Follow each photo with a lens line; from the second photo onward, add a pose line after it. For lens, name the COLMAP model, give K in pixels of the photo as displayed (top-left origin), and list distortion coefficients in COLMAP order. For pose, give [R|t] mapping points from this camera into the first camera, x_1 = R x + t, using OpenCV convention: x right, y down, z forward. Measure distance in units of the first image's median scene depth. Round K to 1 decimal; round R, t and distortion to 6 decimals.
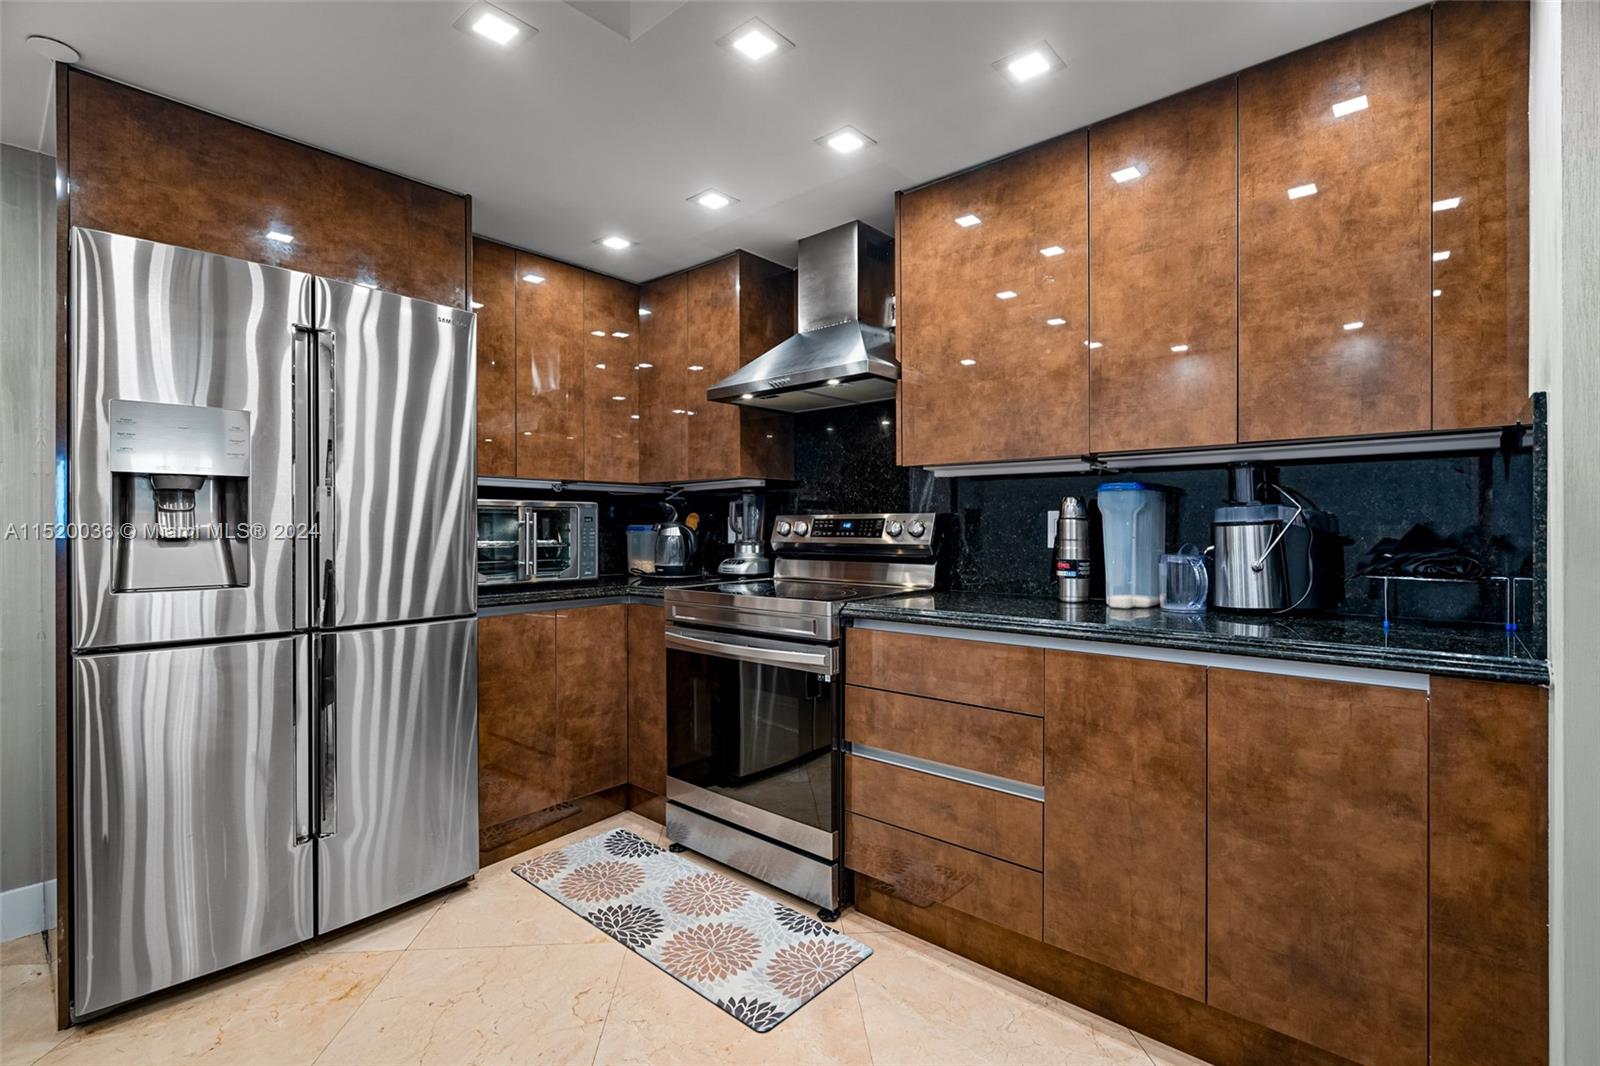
lens RADIAL K [[727.8, 0, 800.2], [0, 727.8, 531.6], [0, 0, 1]] dist [-0.000031, 0.001278]
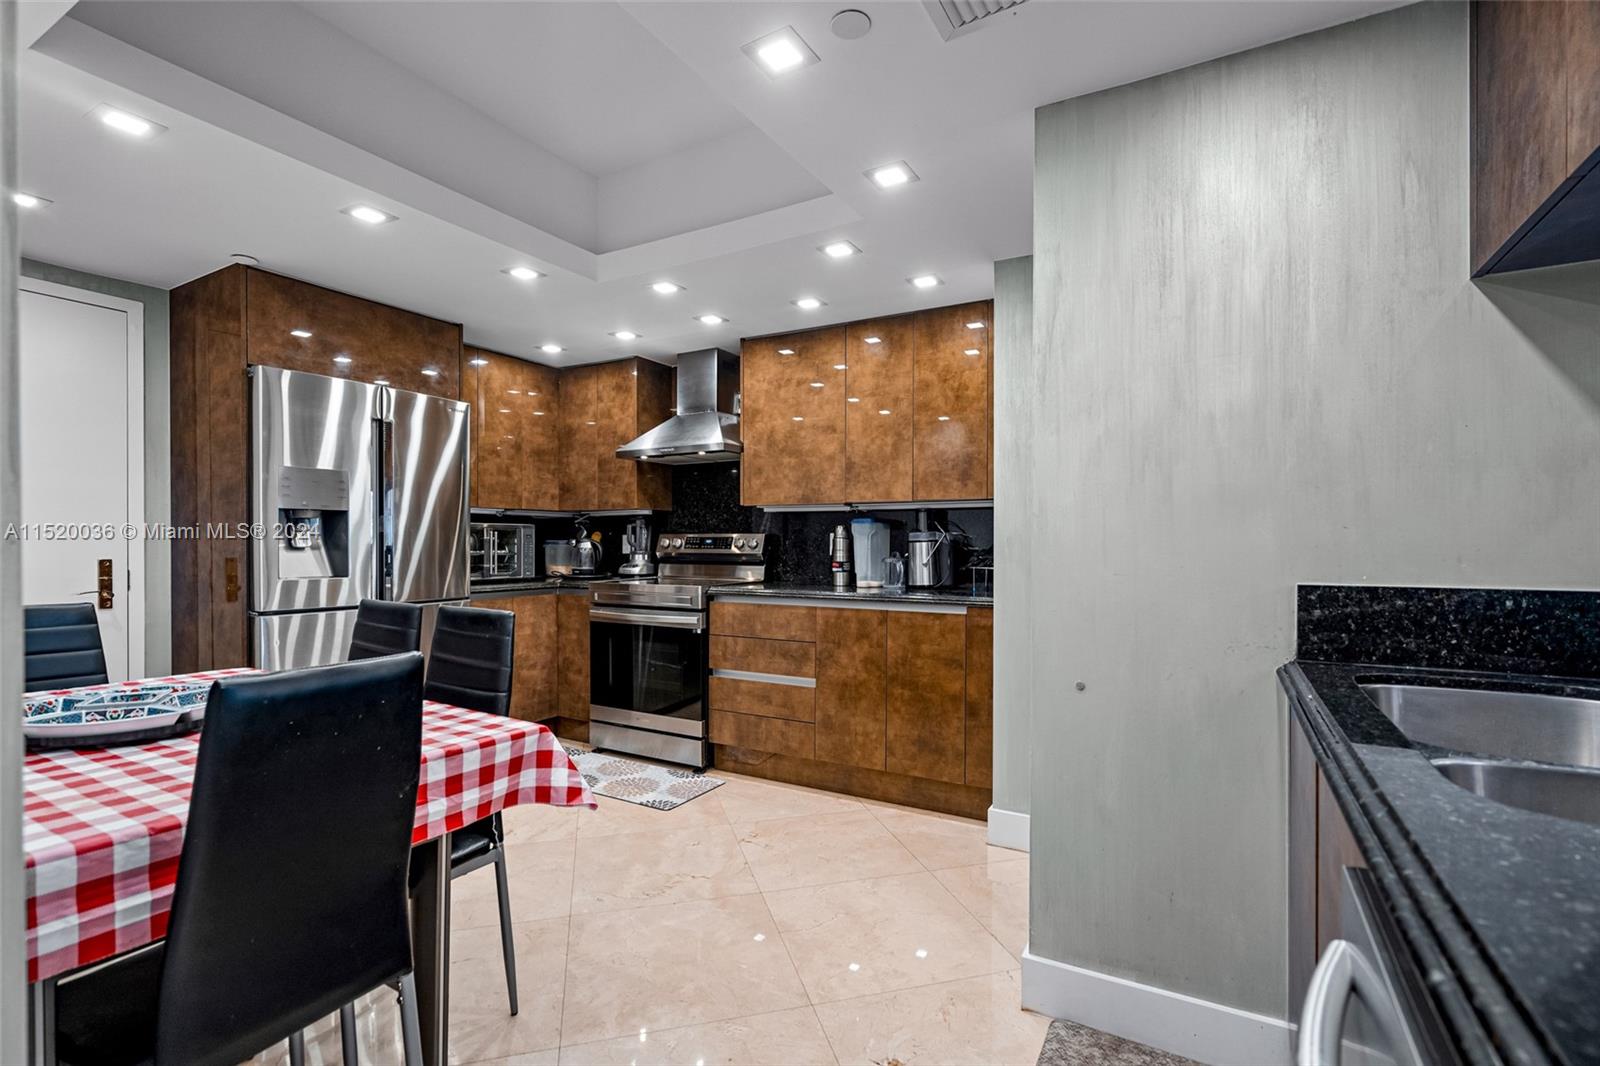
lens RADIAL K [[725.1, 0, 821.6], [0, 725.1, 539.3], [0, 0, 1]] dist [-0.001662, 0.000205]
pose [[0.972778, 0.004718, 0.231690, -0.073699], [-0.002244, 0.999938, -0.010939, 0.004477], [-0.231727, 0.010121, 0.972728, -0.683816]]
